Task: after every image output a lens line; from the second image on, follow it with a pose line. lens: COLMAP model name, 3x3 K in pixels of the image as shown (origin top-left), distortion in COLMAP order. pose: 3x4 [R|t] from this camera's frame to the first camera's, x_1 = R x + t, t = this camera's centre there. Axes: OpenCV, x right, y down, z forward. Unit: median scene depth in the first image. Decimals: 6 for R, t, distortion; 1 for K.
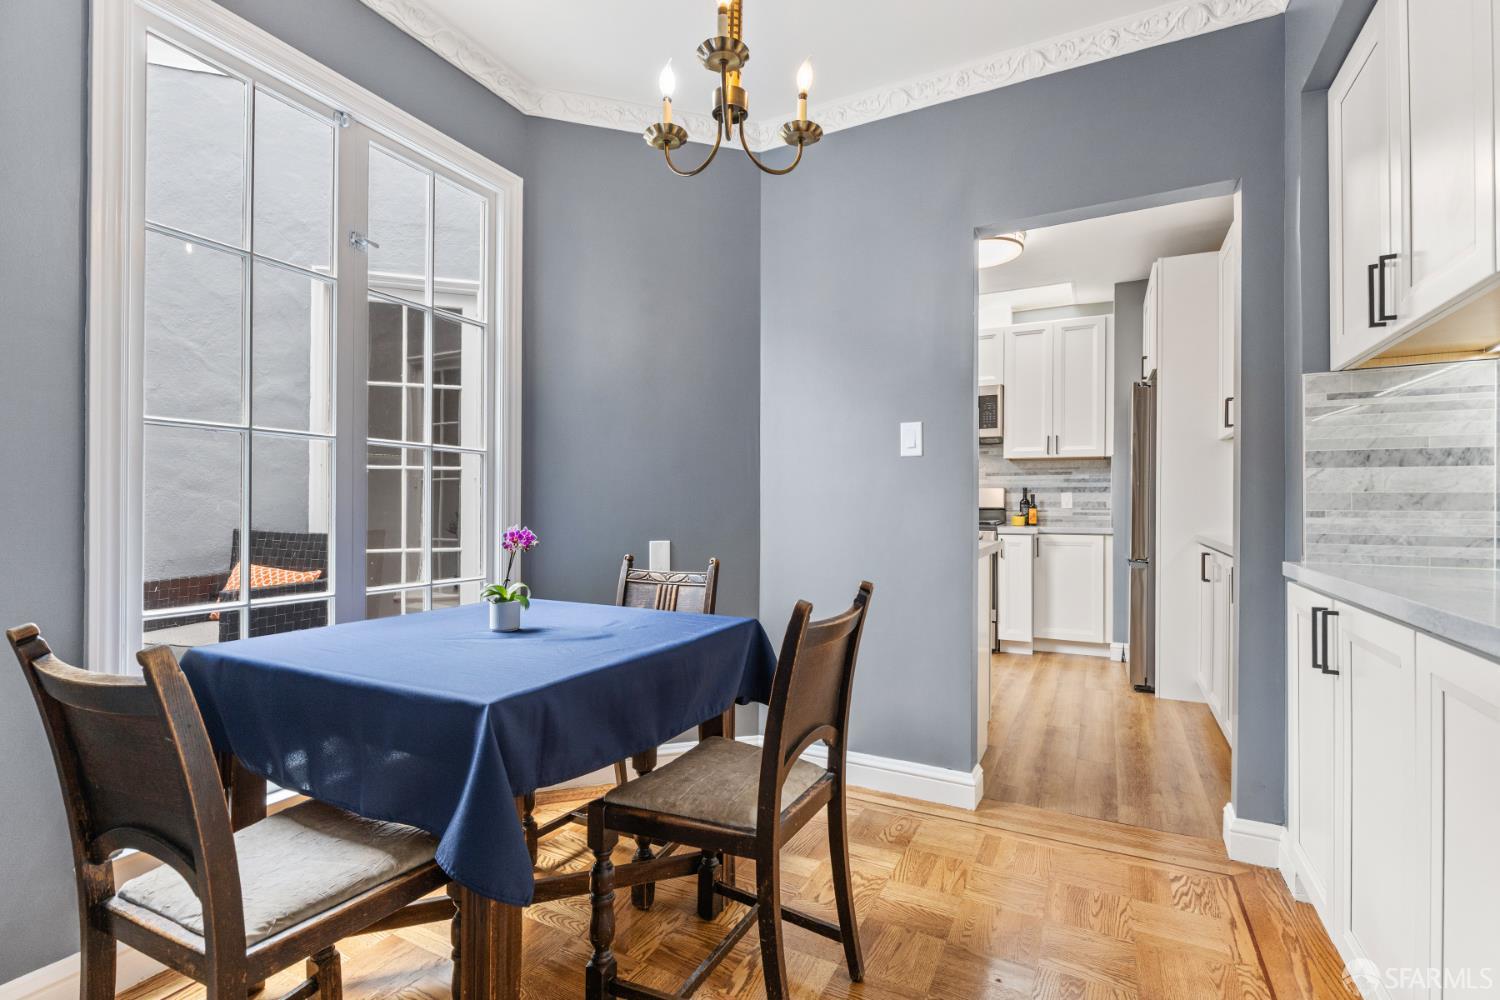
lens RADIAL K [[694.2, 0, 746.1], [0, 694.2, 500.2], [0, 0, 1]] dist [0.002123, 0.000075]
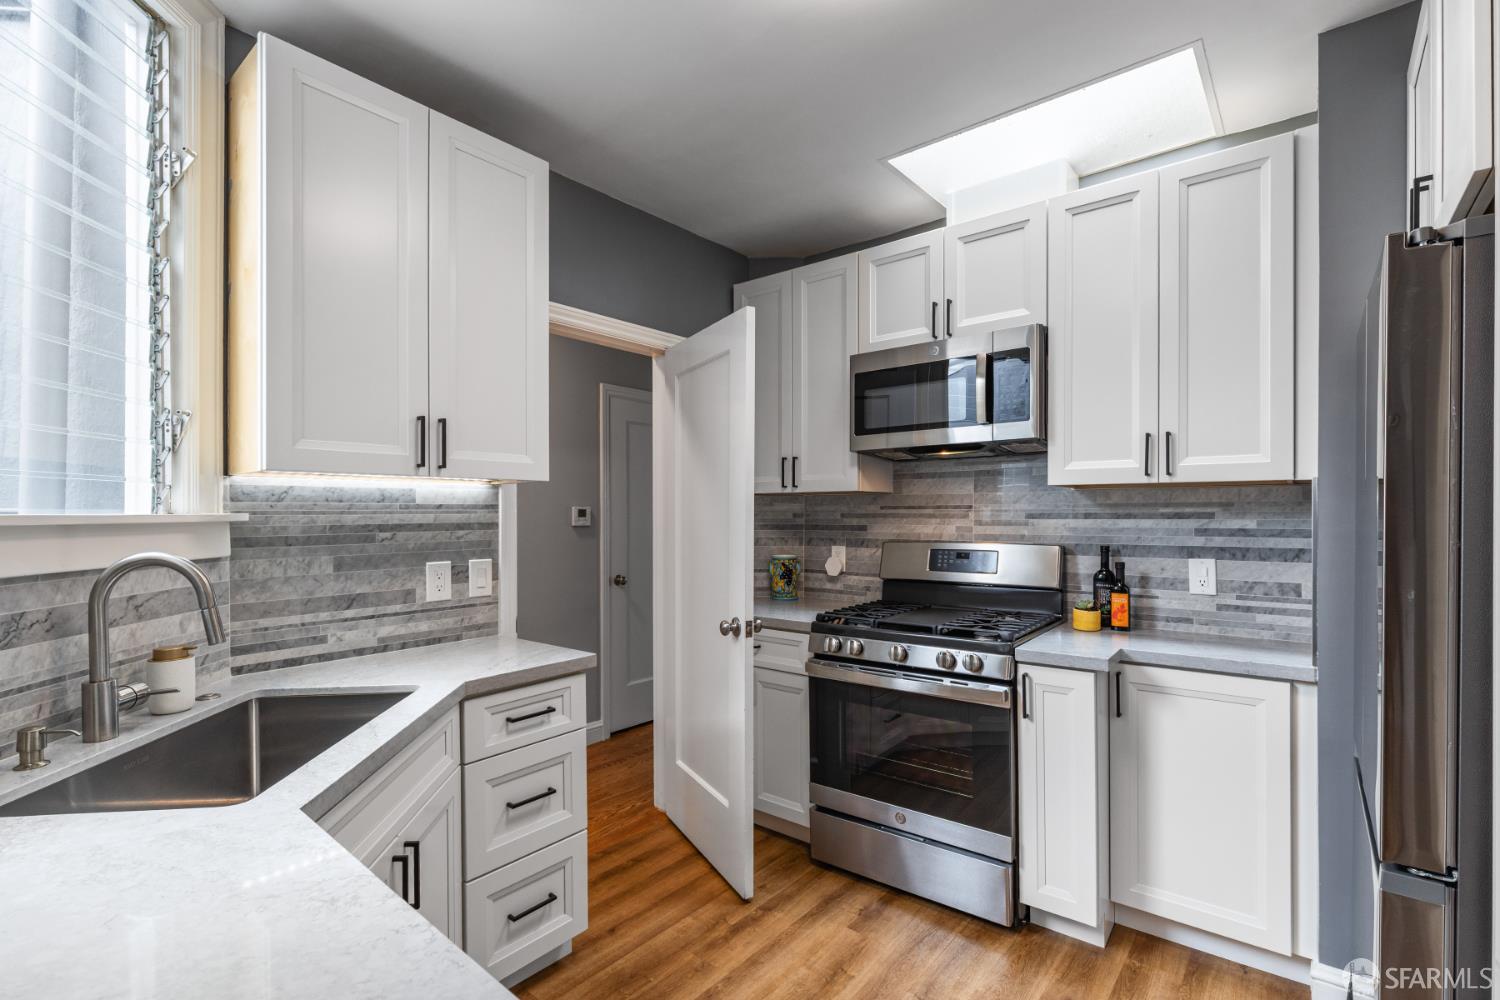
lens RADIAL K [[694.2, 0, 760.2], [0, 694.2, 507.8], [0, 0, 1]] dist [0.002123, 0.000075]
pose [[0.979577, -0.005453, -0.200995, 0.274795], [0.005391, 0.999985, -0.000853, -0.045421], [0.200997, -0.000248, 0.979592, 0.506983]]
